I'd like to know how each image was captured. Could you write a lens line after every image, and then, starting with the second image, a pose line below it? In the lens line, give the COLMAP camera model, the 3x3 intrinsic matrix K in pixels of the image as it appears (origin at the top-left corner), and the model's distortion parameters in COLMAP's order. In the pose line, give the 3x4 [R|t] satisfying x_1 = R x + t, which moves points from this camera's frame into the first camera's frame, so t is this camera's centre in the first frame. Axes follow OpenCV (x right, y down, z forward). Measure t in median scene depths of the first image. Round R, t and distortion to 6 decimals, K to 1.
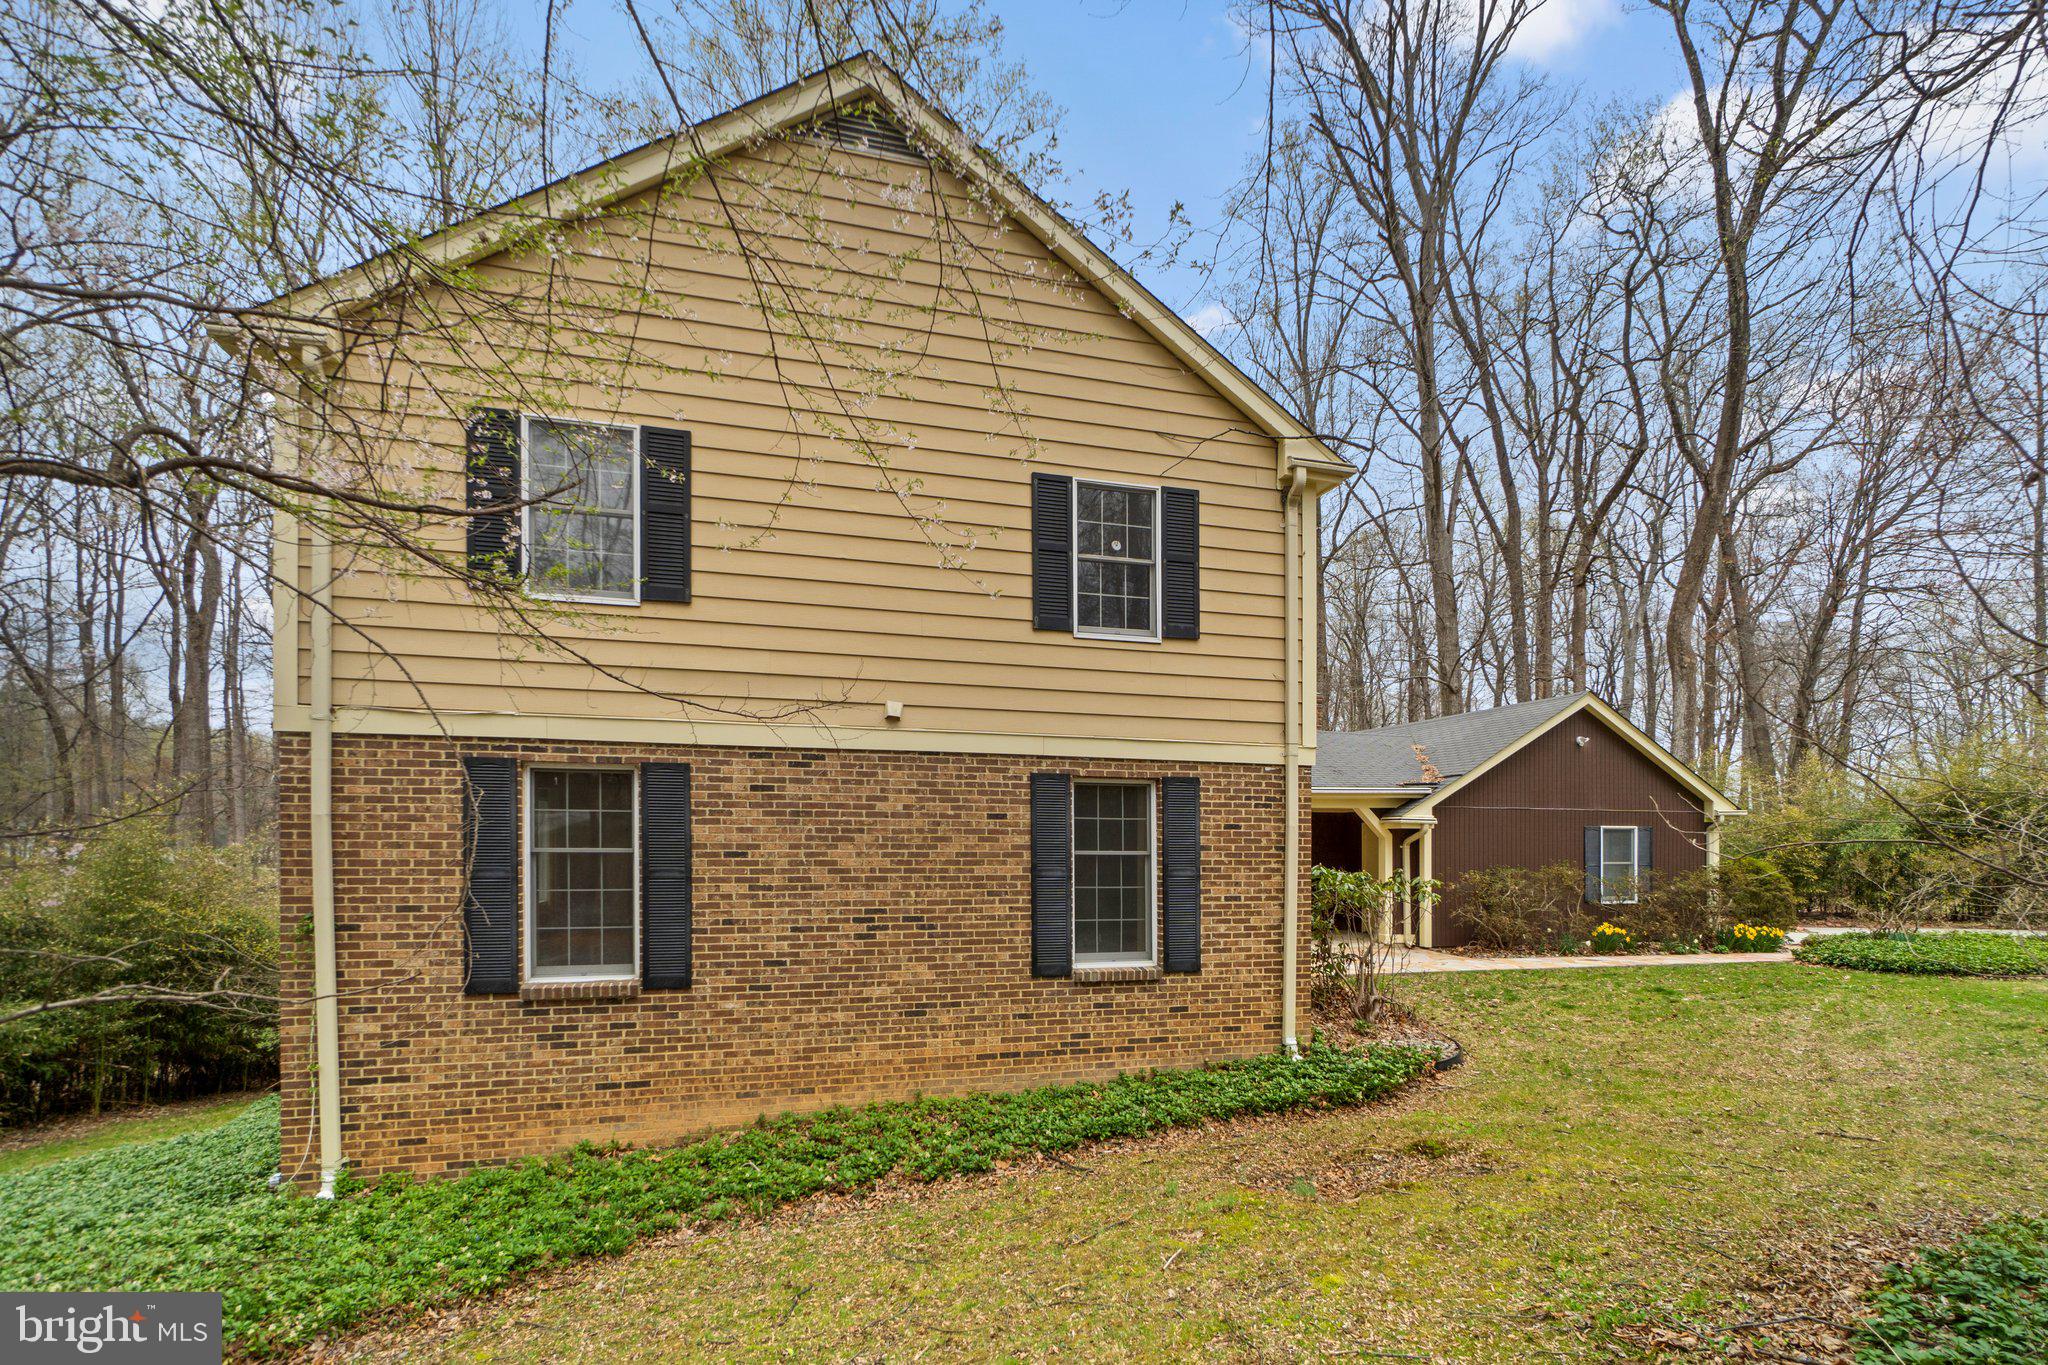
lens RADIAL K [[888.8, 0, 1093.7], [0, 888.8, 835.3], [0, 0, 1]] dist [-0.002854, 0.000206]
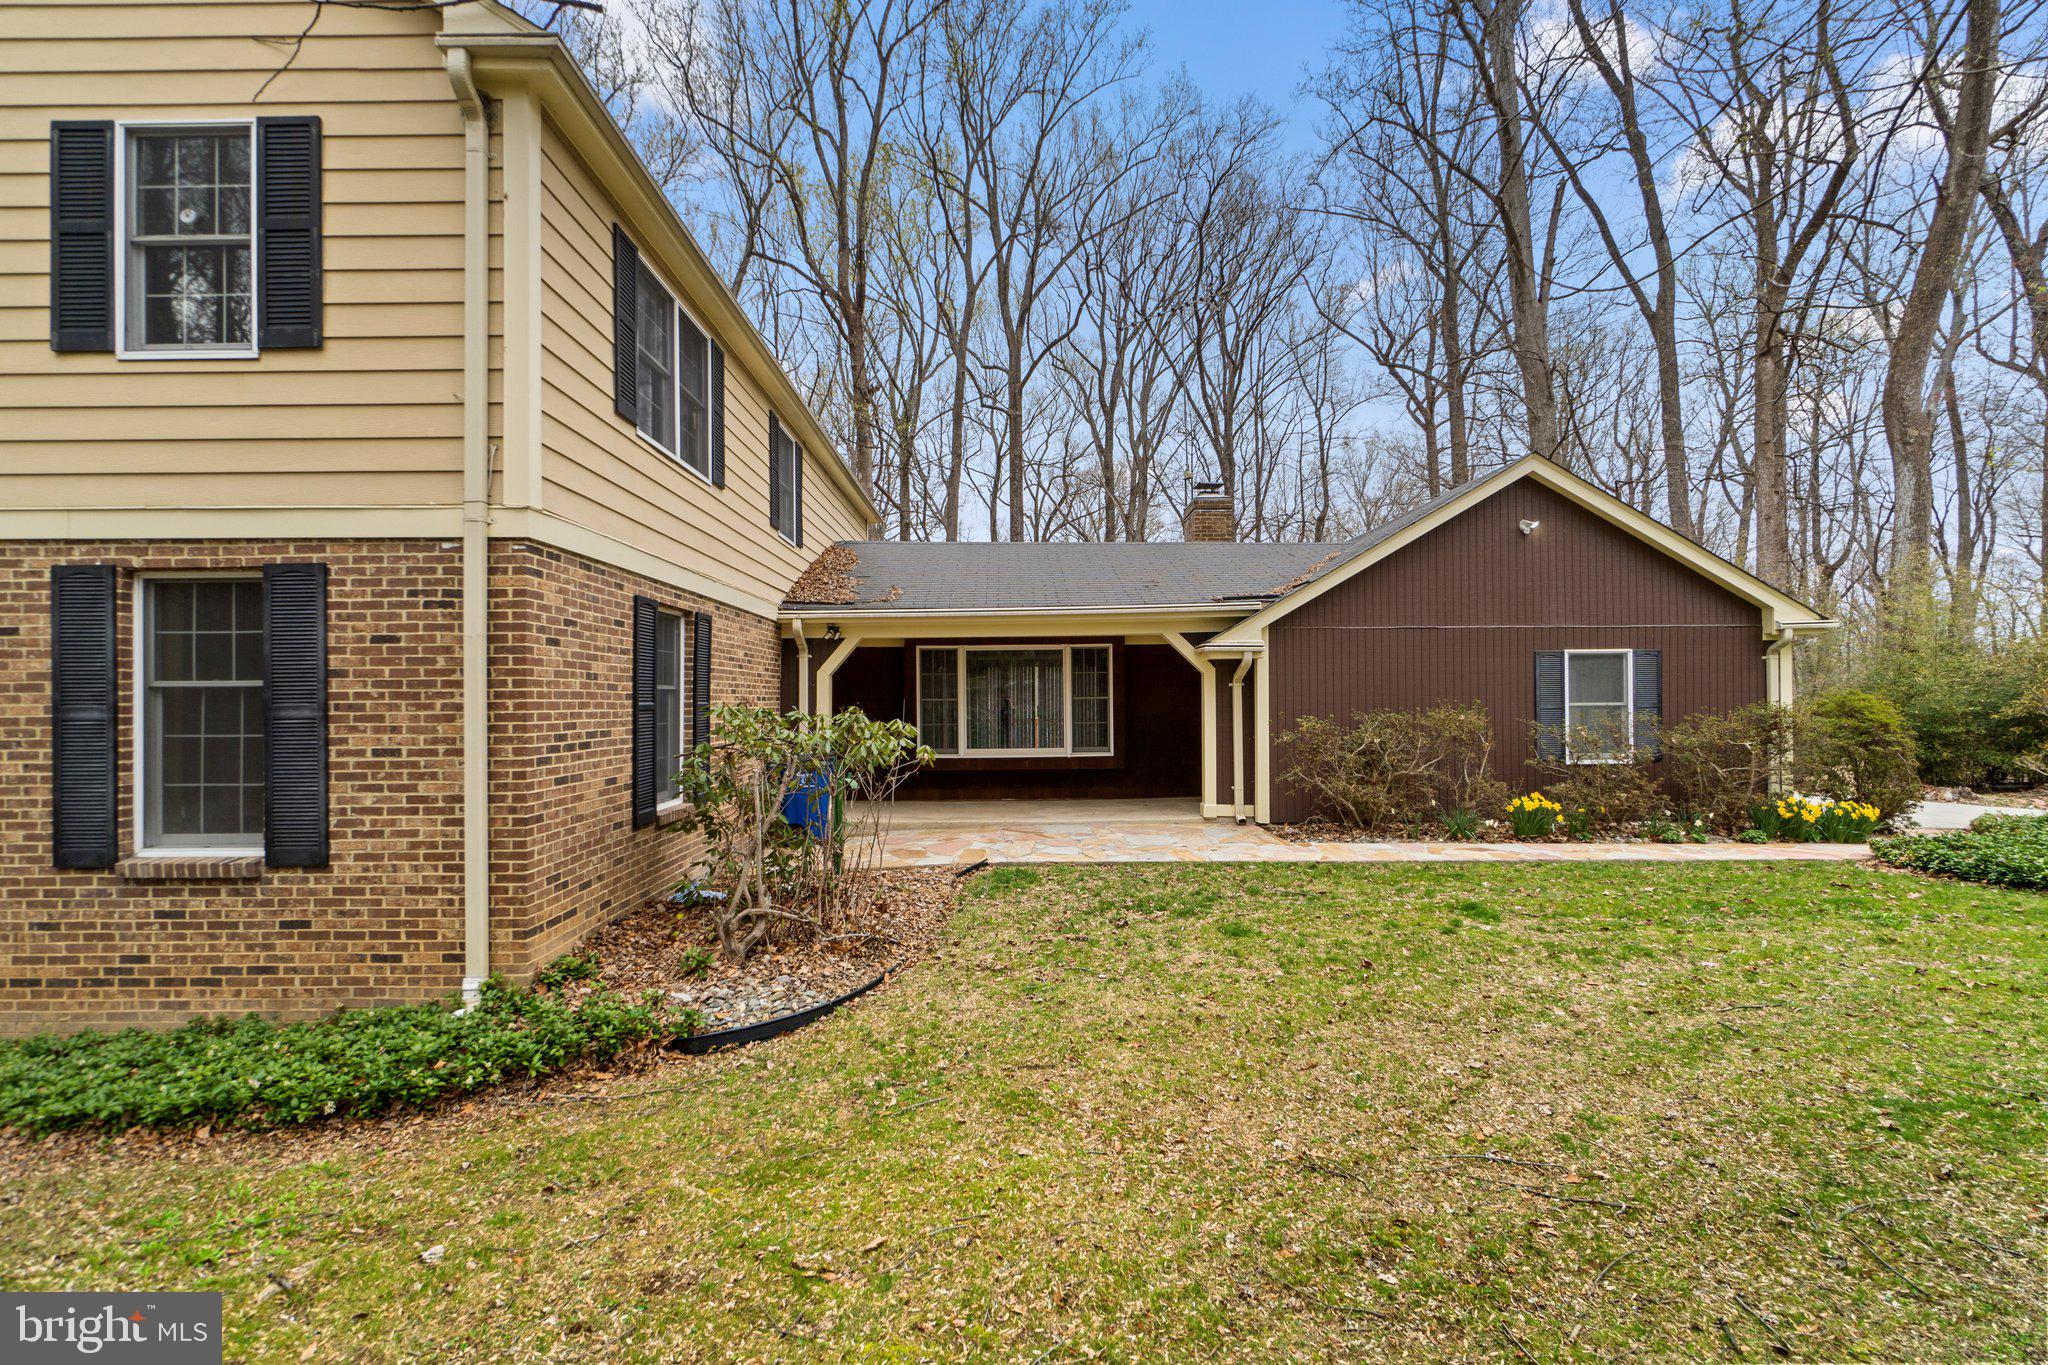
lens RADIAL K [[888.8, 0, 1017.1], [0, 888.8, 693.4], [0, 0, 1]] dist [-0.002854, 0.000206]
pose [[0.964307, -0.017303, -0.264222, 0.767236], [0.017085, 0.999849, -0.003124, 0.039139], [0.264236, -0.001502, 0.964457, 0.515412]]
